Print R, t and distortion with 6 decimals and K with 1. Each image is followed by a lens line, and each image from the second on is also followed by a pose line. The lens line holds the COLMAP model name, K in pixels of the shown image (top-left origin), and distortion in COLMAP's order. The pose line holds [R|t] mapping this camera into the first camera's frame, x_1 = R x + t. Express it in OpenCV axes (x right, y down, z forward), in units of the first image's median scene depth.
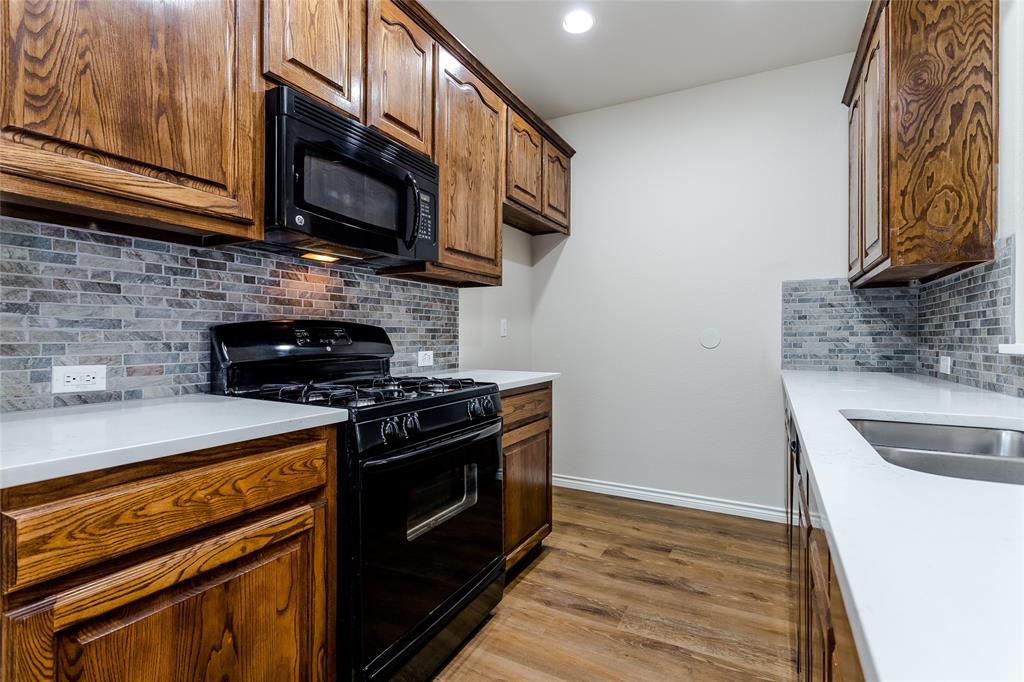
lens RADIAL K [[484.0, 0, 511.4], [0, 484.0, 336.2], [0, 0, 1]] dist [-0.000645, 0.000477]
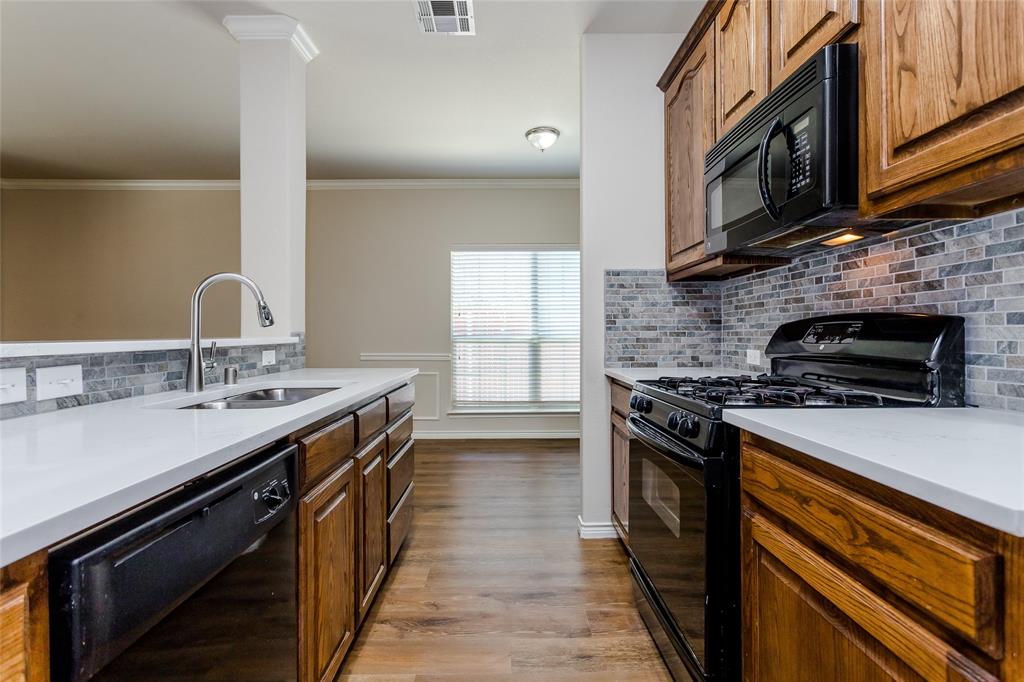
lens RADIAL K [[484.0, 0, 505.0], [0, 484.0, 335.4], [0, 0, 1]] dist [-0.000645, 0.000477]
pose [[-0.882063, 0.001308, -0.471130, 0.503858], [0.001610, 0.999999, -0.000237, 0.004144], [0.471129, -0.000967, -0.882064, 1.409313]]
